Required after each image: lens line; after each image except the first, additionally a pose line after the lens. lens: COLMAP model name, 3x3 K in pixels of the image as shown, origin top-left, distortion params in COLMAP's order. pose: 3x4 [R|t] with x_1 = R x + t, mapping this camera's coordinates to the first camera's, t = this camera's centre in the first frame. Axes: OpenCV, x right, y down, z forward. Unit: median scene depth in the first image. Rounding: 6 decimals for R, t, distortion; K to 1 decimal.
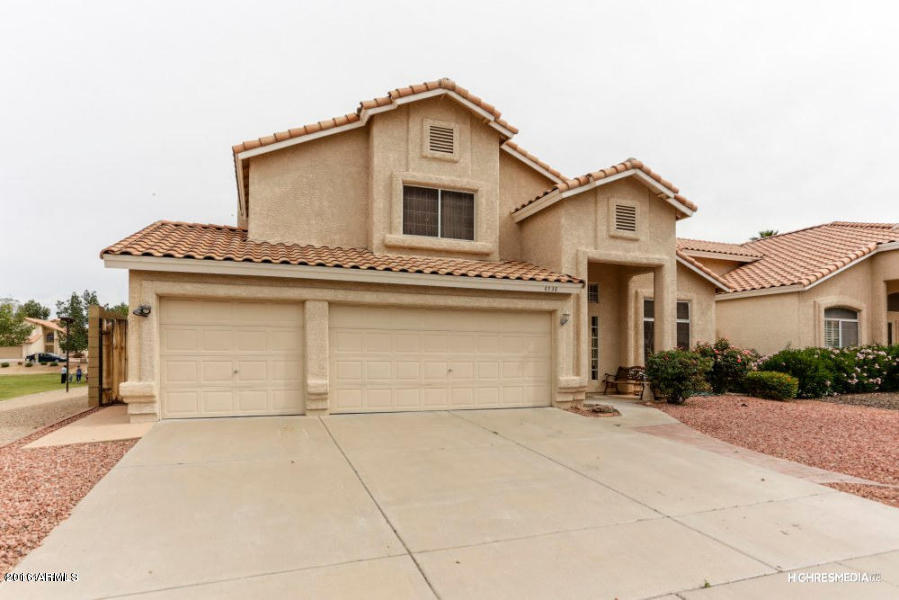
lens RADIAL K [[436.8, 0, 451.2], [0, 436.8, 300.1], [0, 0, 1]] dist [-0.034106, 0.023595]
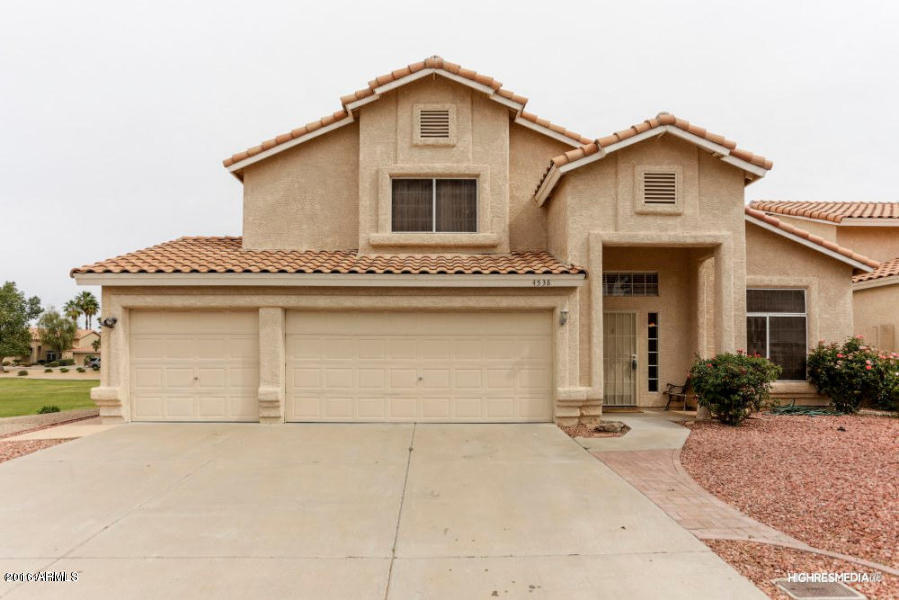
lens RADIAL K [[483.3, 0, 449.5], [0, 483.3, 295.7], [0, 0, 1]] dist [-0.022252, 0.000862]
pose [[0.957246, -0.042964, -0.286068, 0.293028], [0.040069, 0.999069, -0.015970, 0.006540], [0.286488, 0.003825, 0.958076, 0.049064]]
